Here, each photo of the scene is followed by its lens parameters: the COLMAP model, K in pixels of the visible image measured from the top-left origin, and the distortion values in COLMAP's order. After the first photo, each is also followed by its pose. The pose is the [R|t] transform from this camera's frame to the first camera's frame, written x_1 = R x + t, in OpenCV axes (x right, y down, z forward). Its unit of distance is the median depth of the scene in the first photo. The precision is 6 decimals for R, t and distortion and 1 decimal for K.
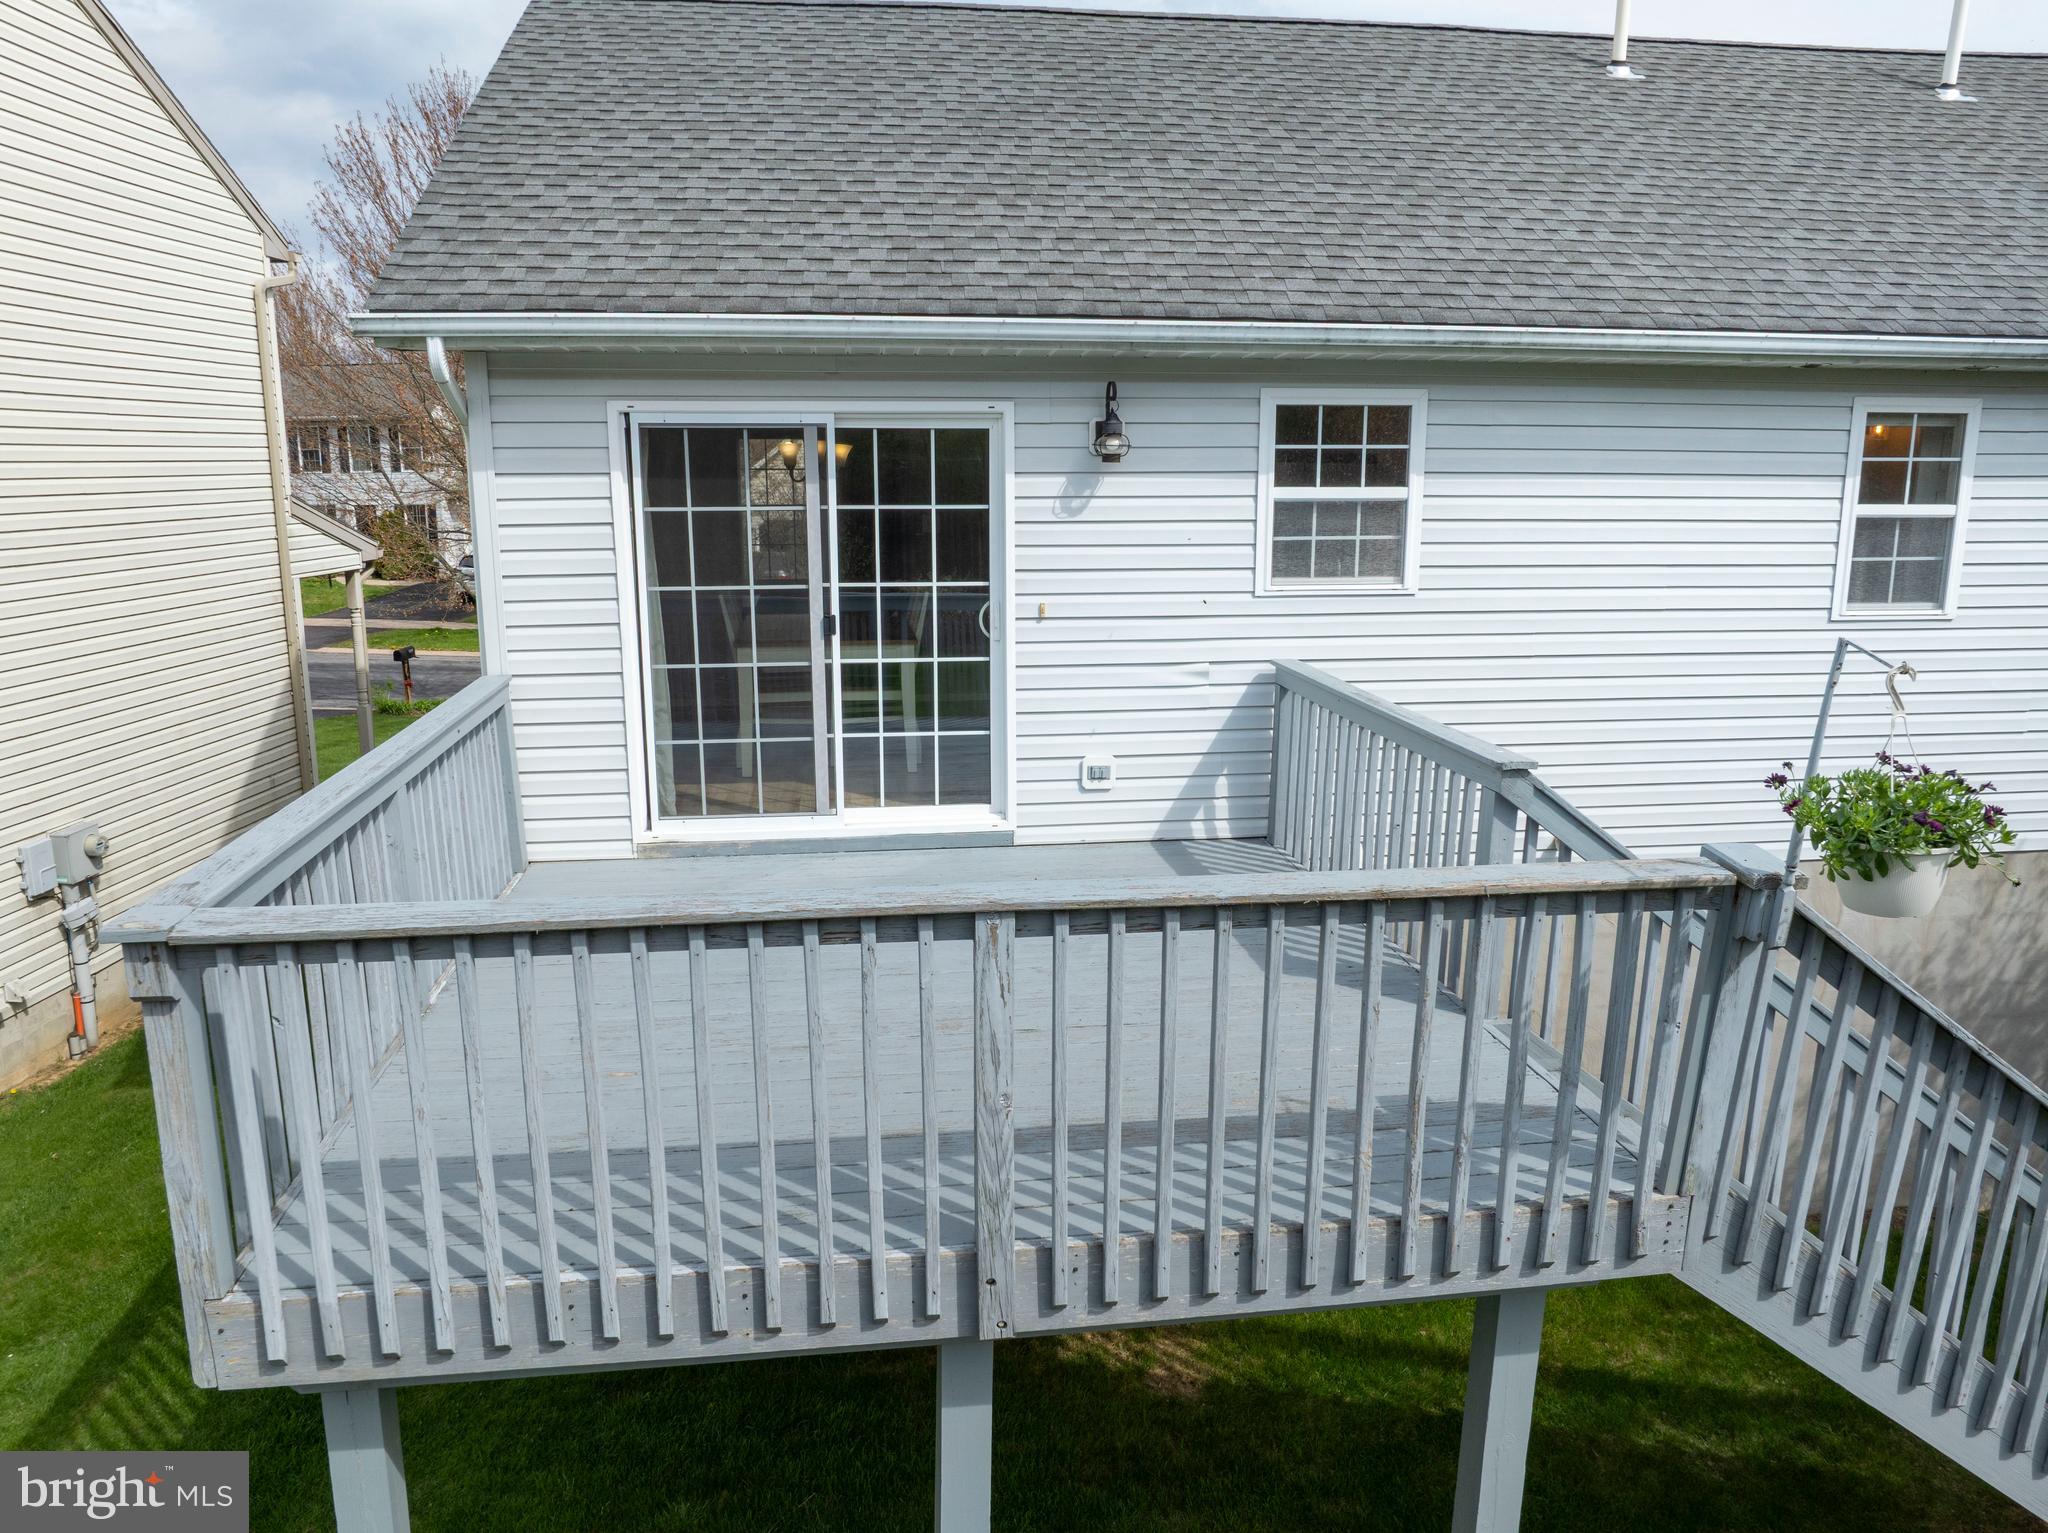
lens RADIAL K [[1446.1, 0, 1028.2], [0, 1446.1, 768.8], [0, 0, 1]] dist [-0.040922, 0.003947]
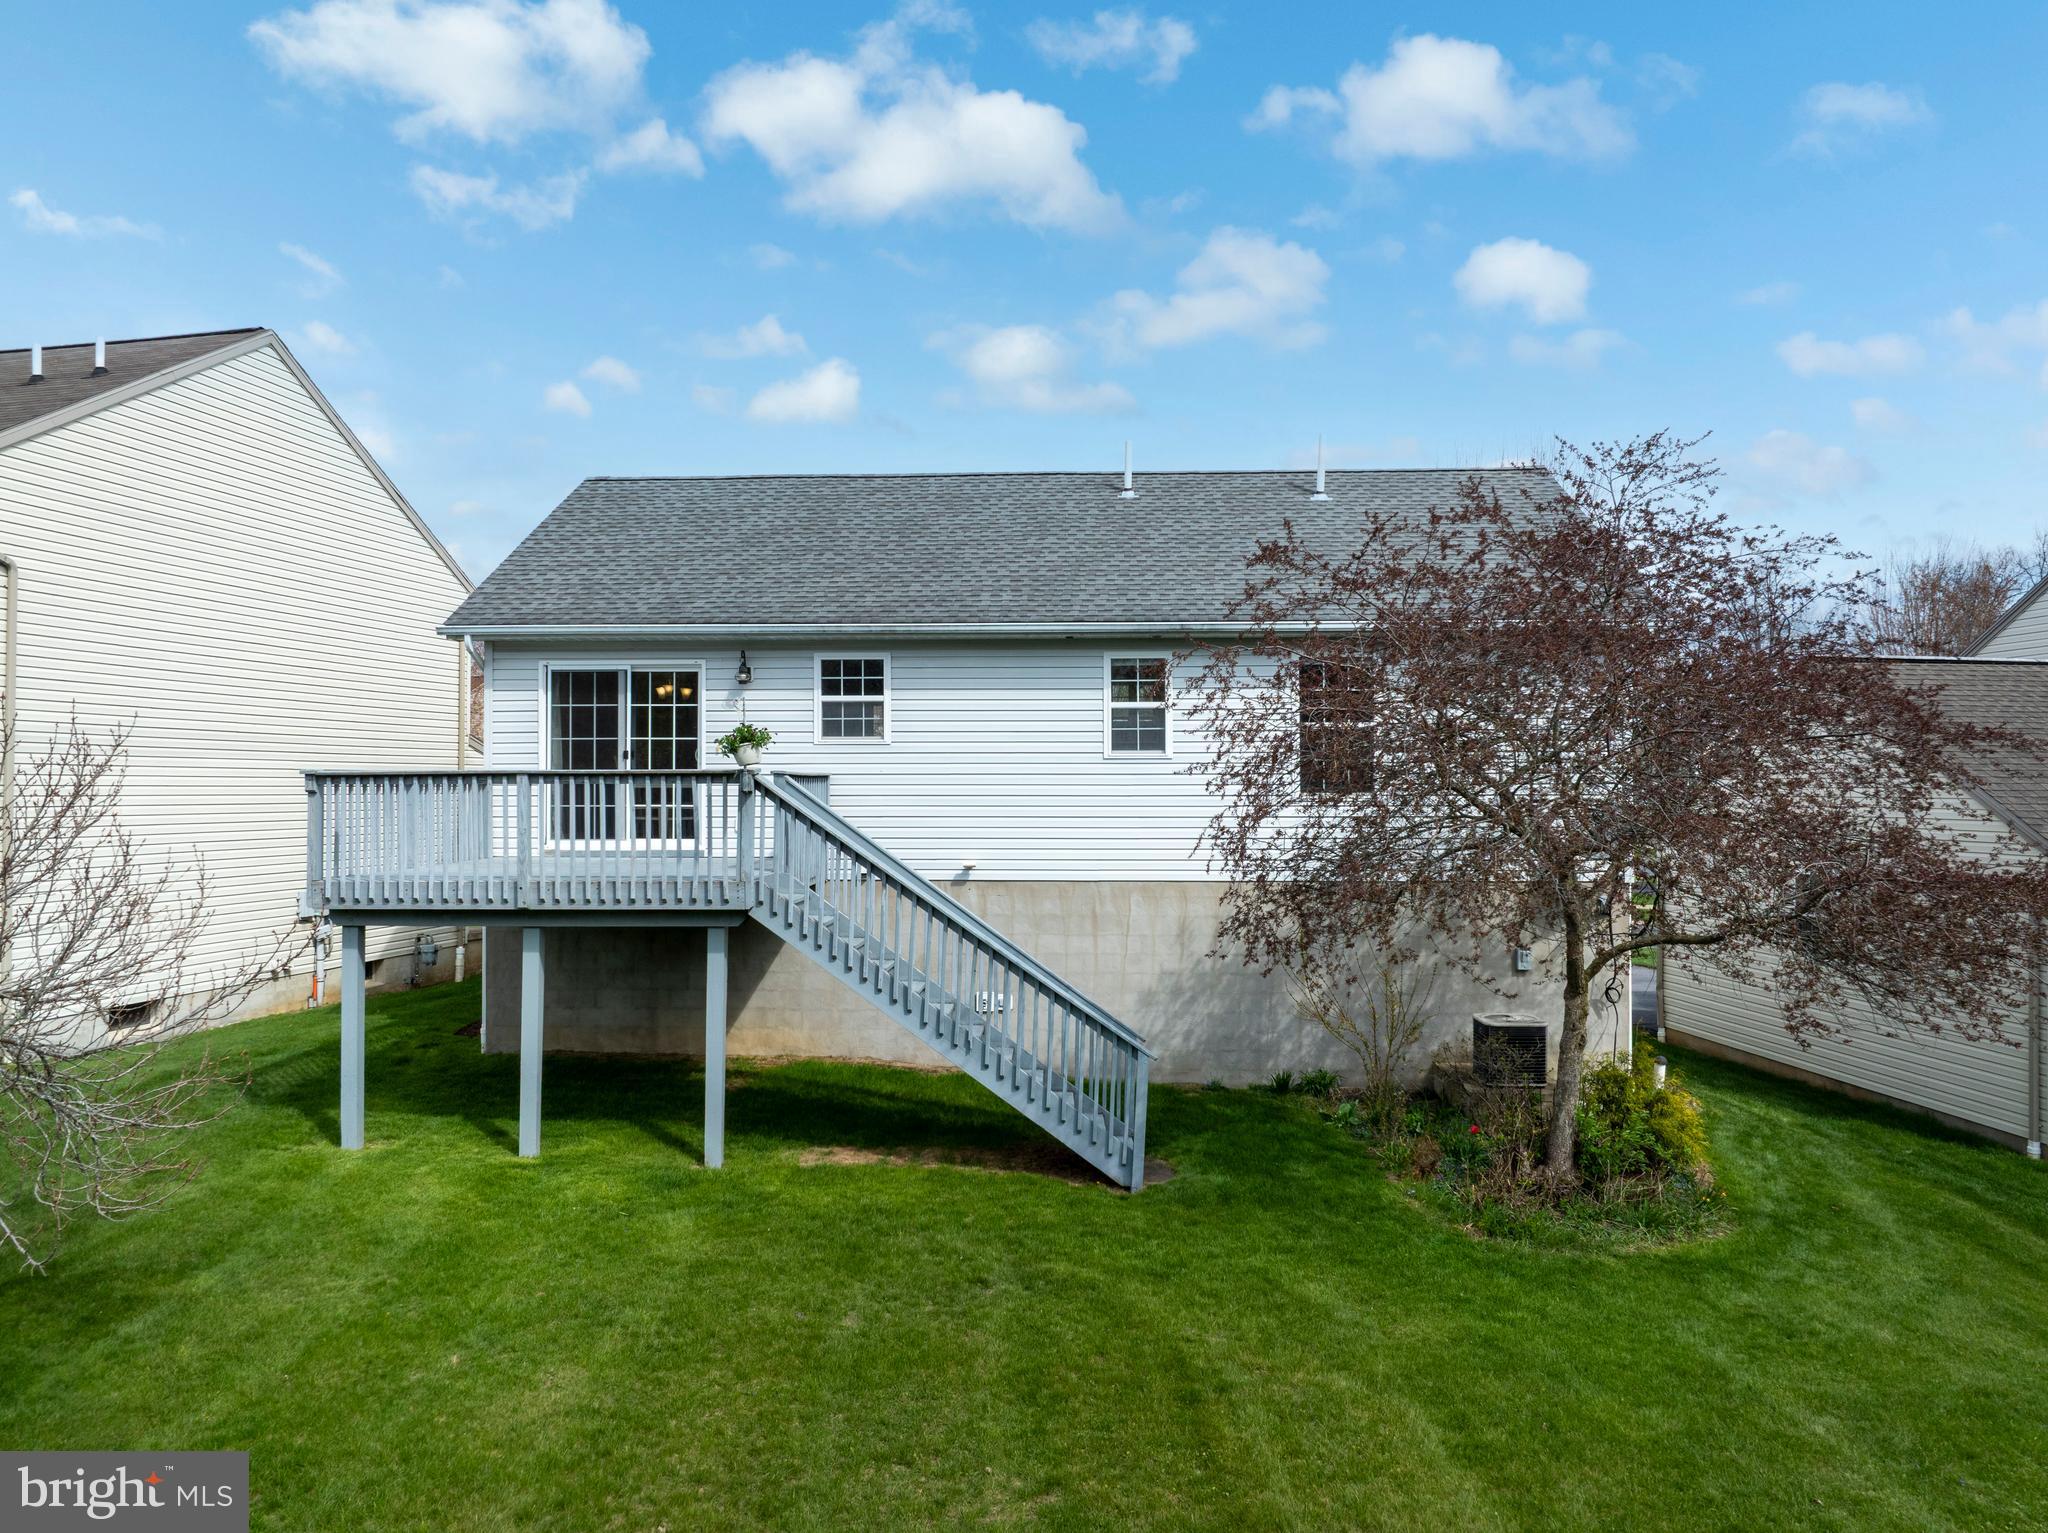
lens RADIAL K [[1446.1, 0, 1021.5], [0, 1446.1, 775.7], [0, 0, 1]] dist [-0.040922, 0.003947]
pose [[0.983523, -0.000380, -0.180784, 0.873781], [-0.038978, 0.976033, -0.214105, 0.388632], [0.176533, 0.217623, 0.959936, -1.054252]]
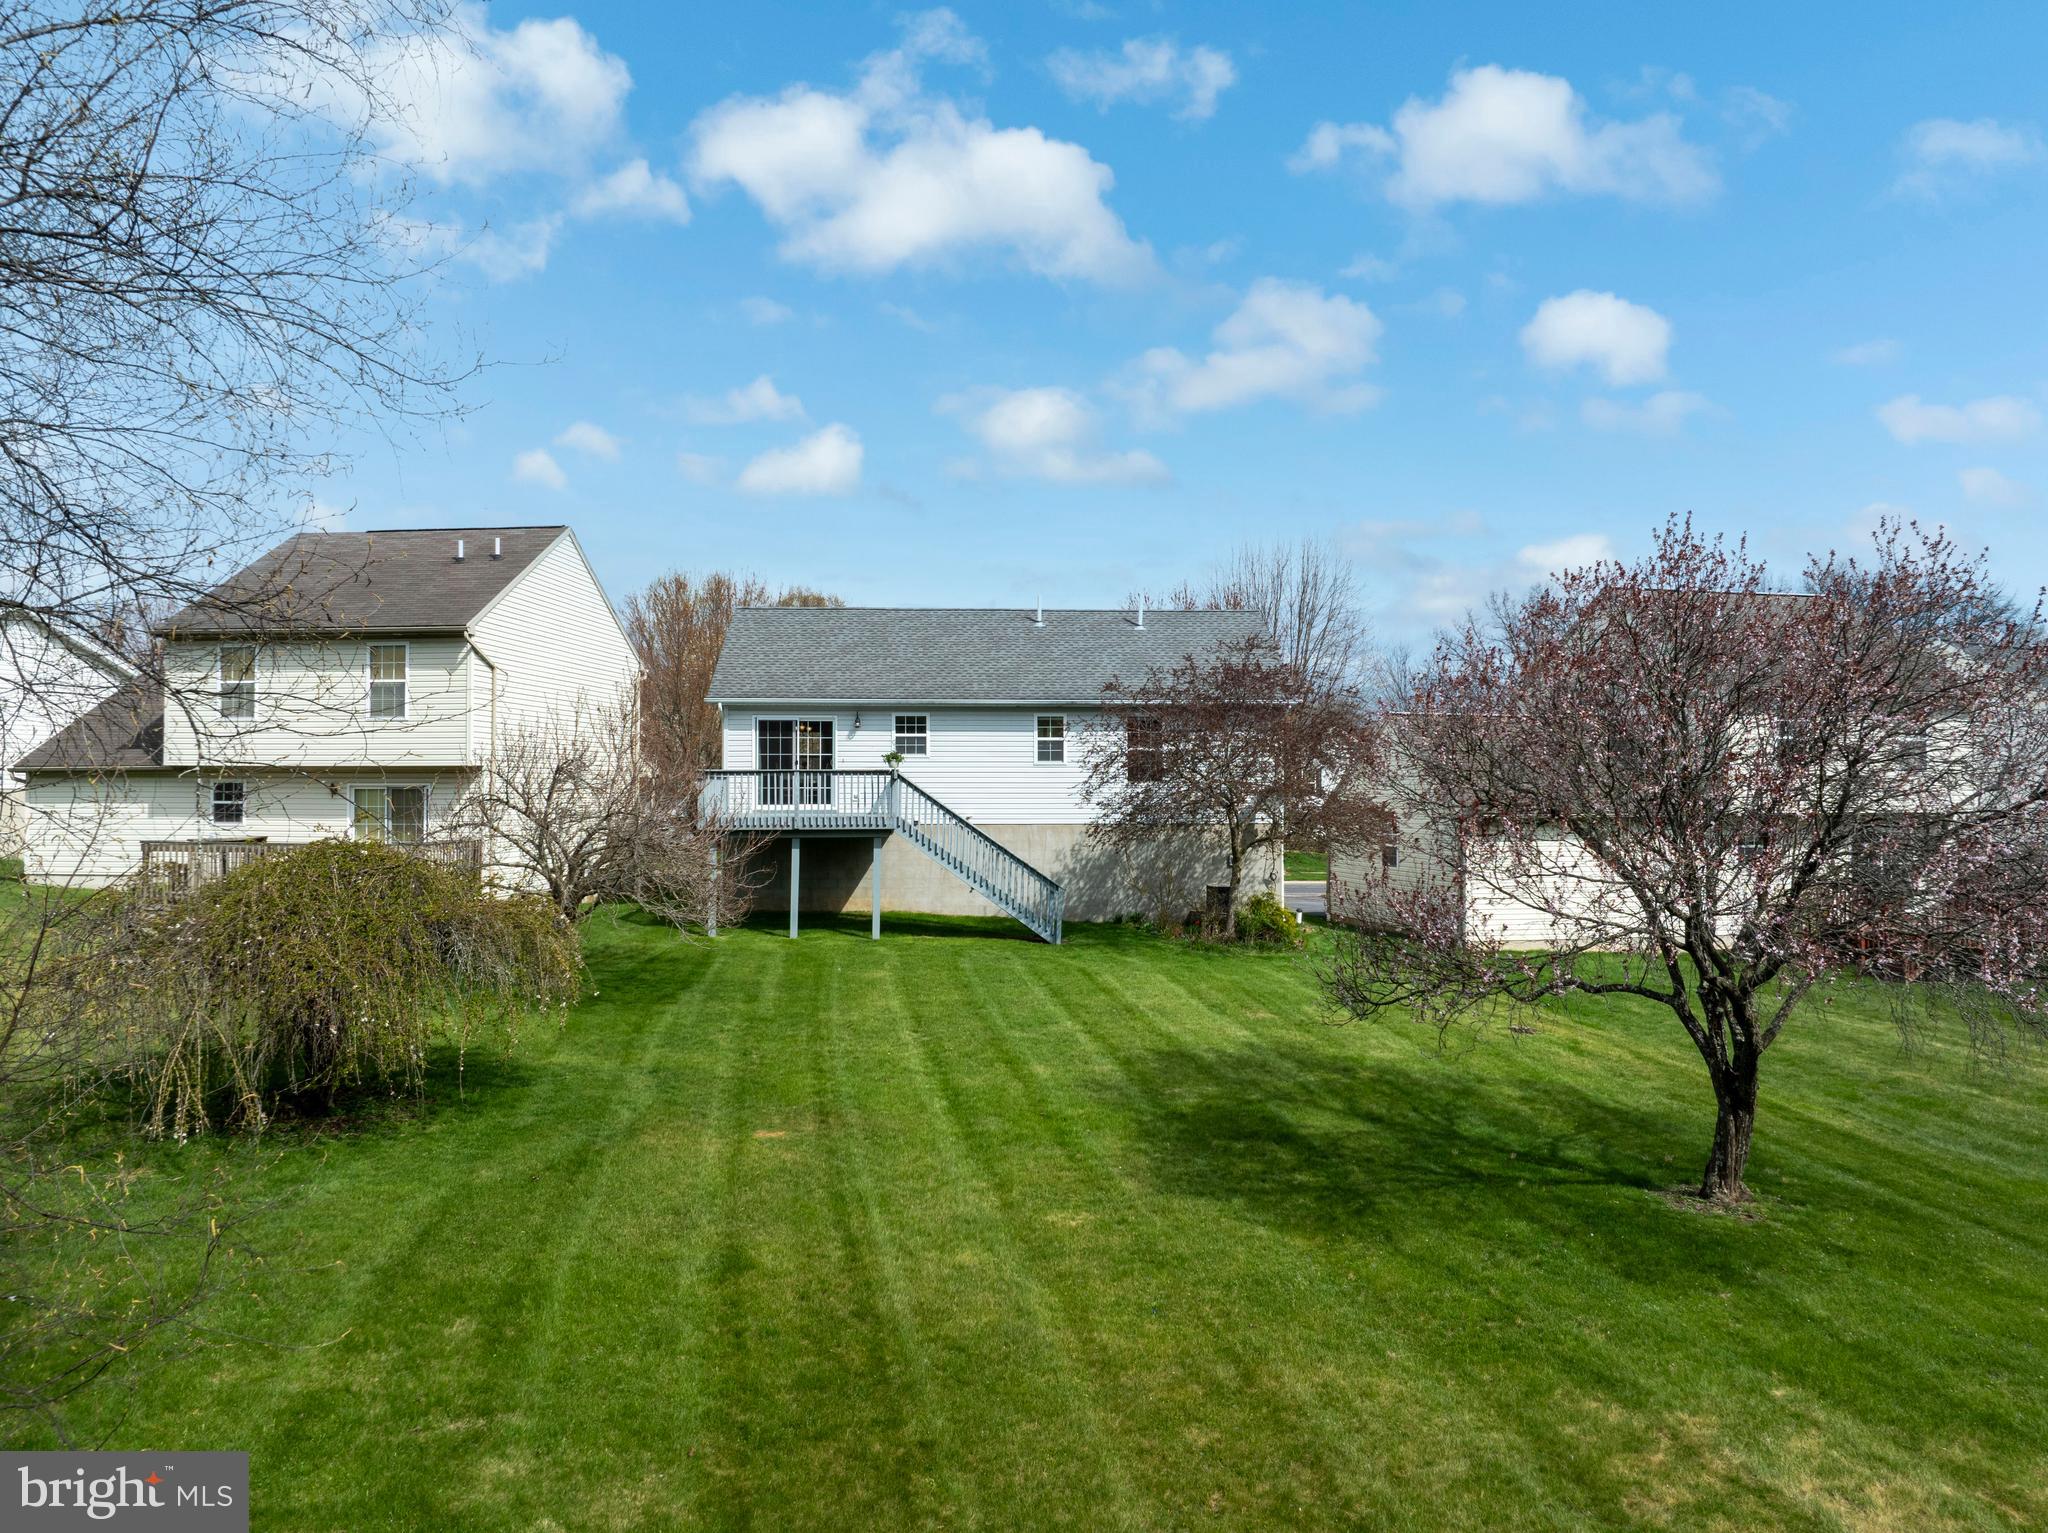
lens RADIAL K [[1446.1, 0, 1028.0], [0, 1446.1, 768.3], [0, 0, 1]] dist [-0.040922, 0.003947]
pose [[0.997135, 0.000541, -0.075647, 0.926551], [-0.017393, 0.974824, -0.222295, 0.910688], [0.073622, 0.222974, 0.972040, -3.351021]]
